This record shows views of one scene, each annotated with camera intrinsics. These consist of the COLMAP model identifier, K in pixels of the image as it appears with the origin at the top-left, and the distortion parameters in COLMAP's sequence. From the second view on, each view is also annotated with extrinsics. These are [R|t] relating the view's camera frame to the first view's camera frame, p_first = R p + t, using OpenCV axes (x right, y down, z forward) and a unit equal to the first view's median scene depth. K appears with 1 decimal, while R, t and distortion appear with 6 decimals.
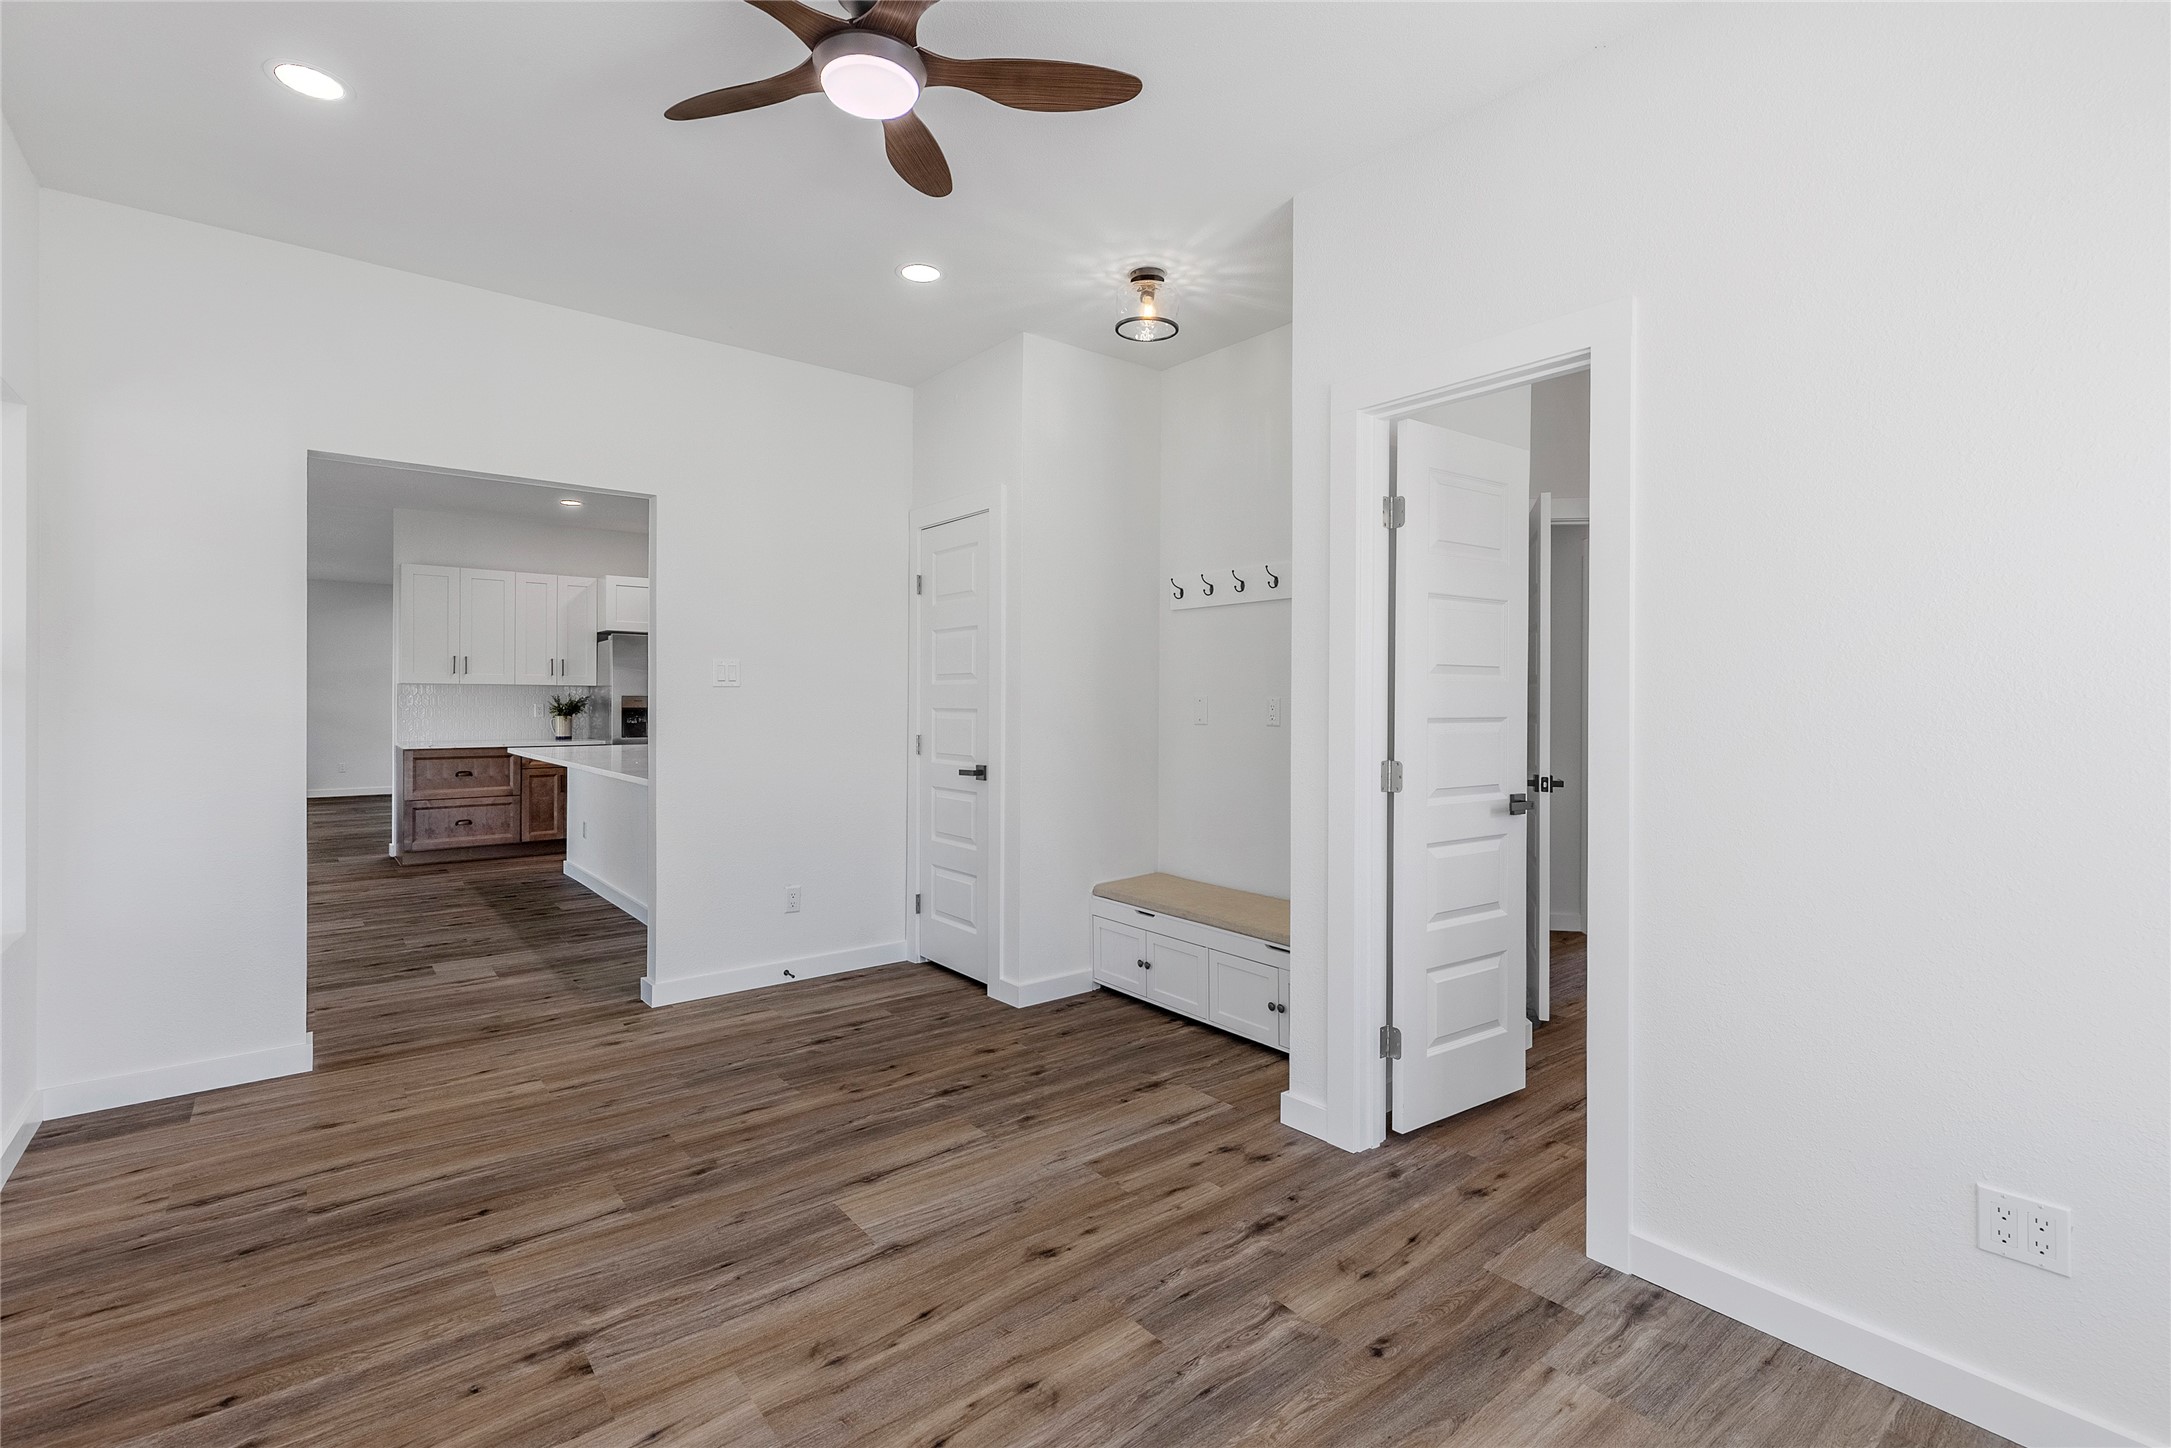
lens RADIAL K [[993.5, 0, 1094.1], [0, 993.5, 698.1], [0, 0, 1]] dist [-0.000121, 0.000011]
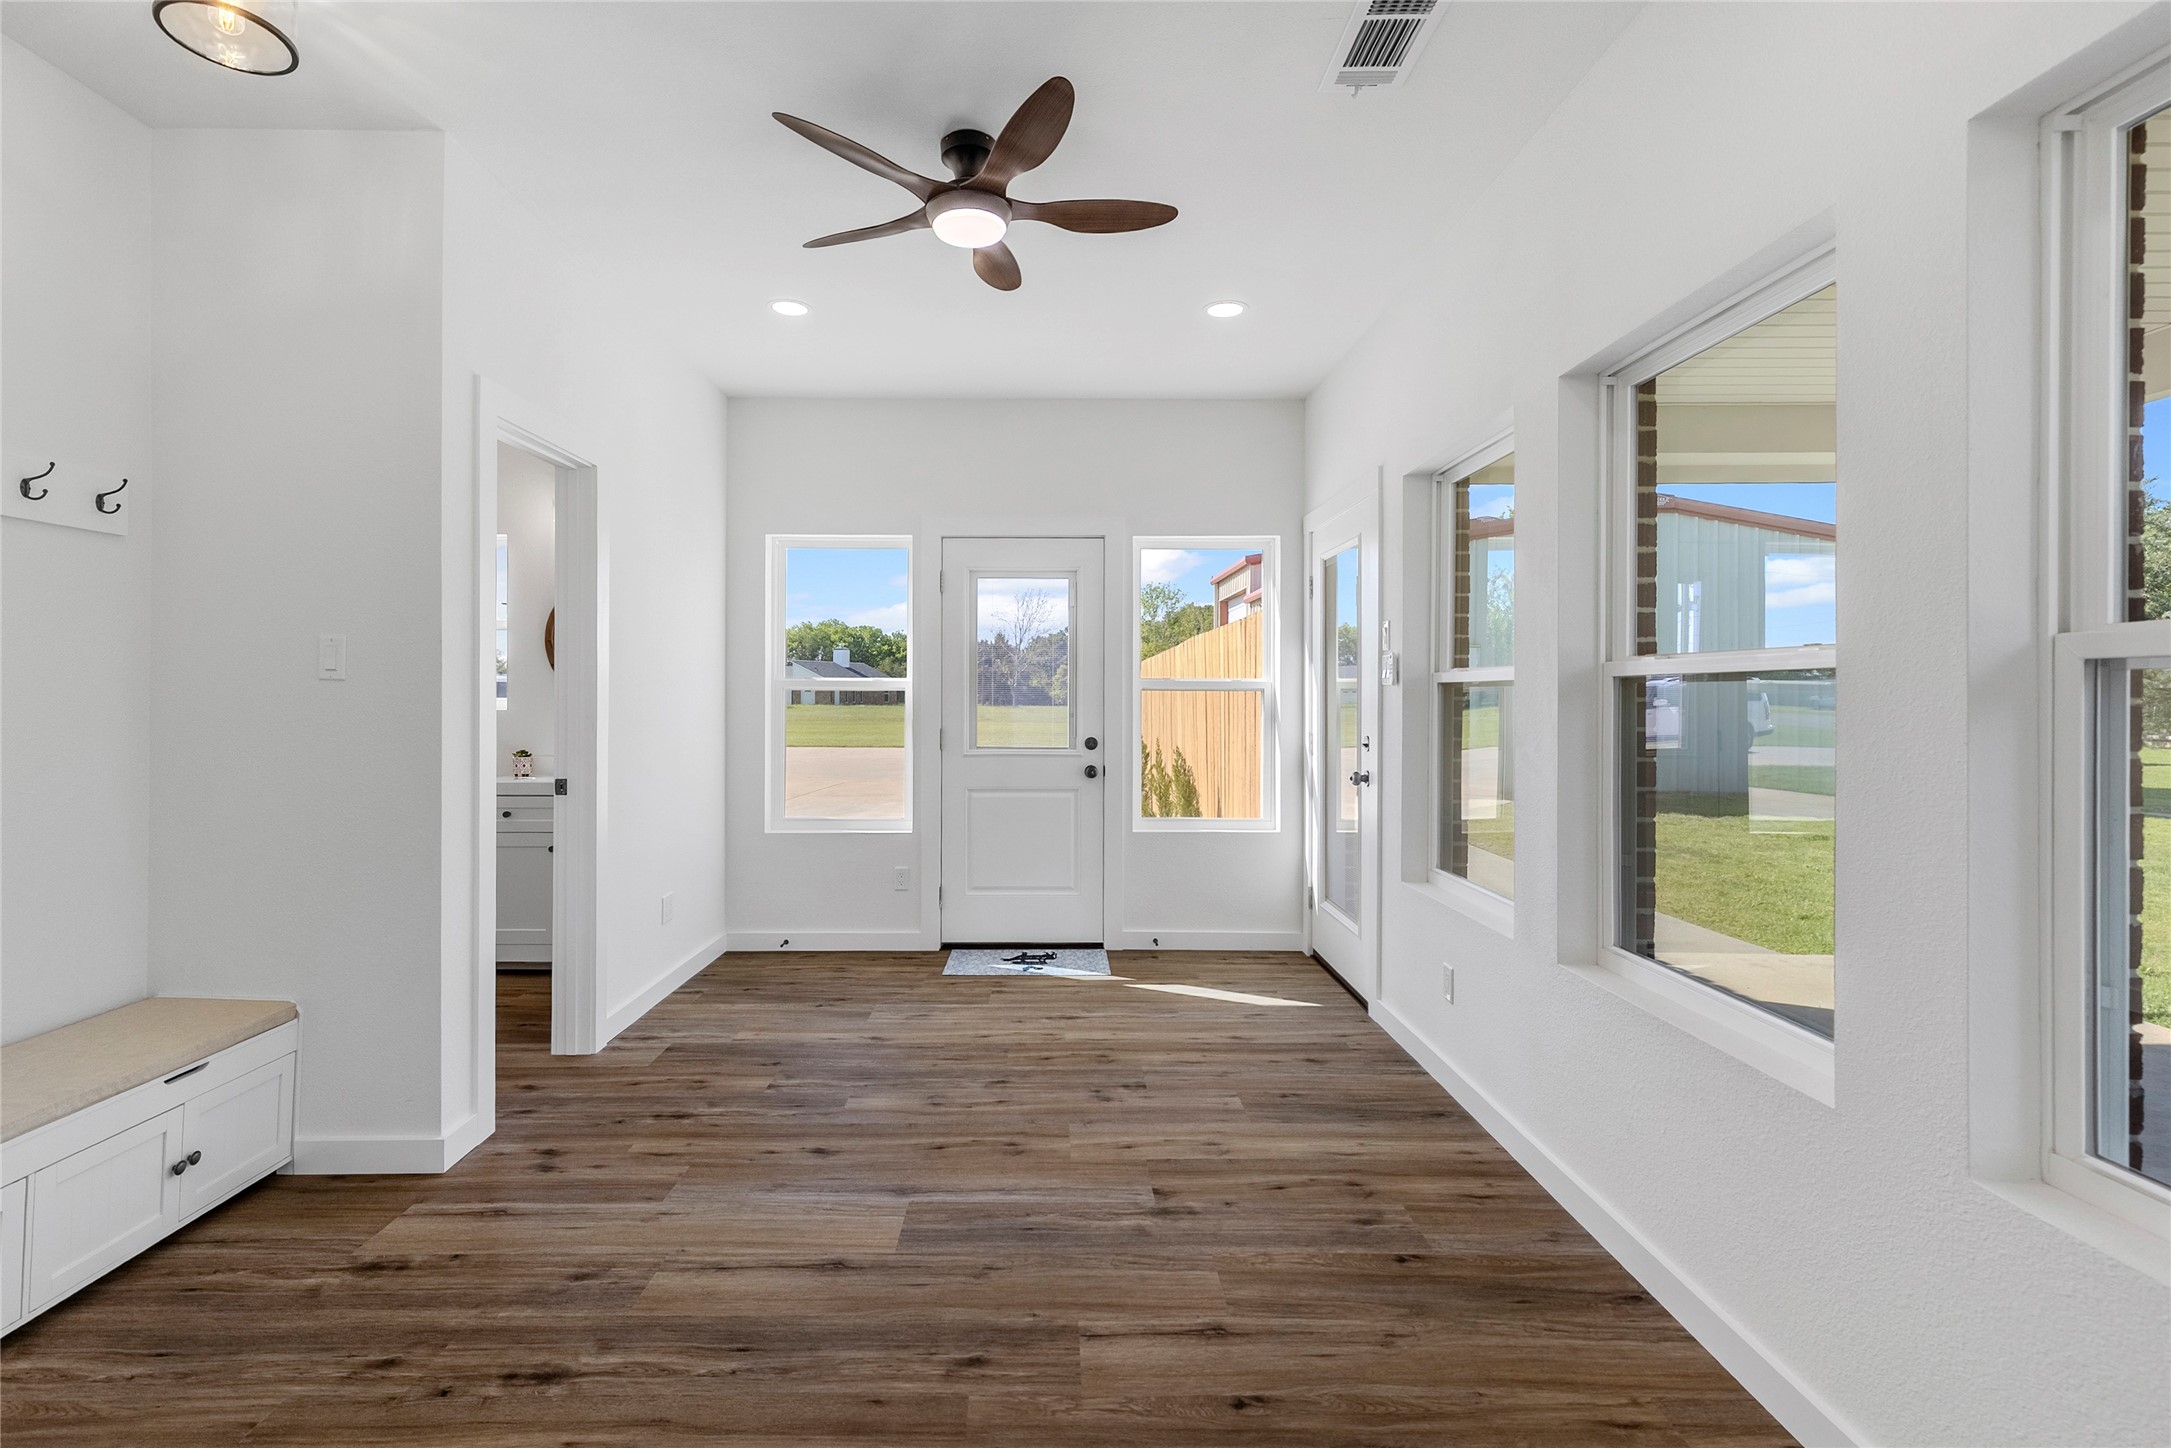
lens RADIAL K [[978.1, 0, 1078.9], [0, 978.1, 726.8], [0, 0, 1]] dist [0.010459, -0.000163]
pose [[-0.793544, -0.028616, 0.607840, -0.972626], [-0.008479, 0.999317, 0.035976, -0.003940], [-0.608454, 0.023395, -0.793245, 1.679008]]
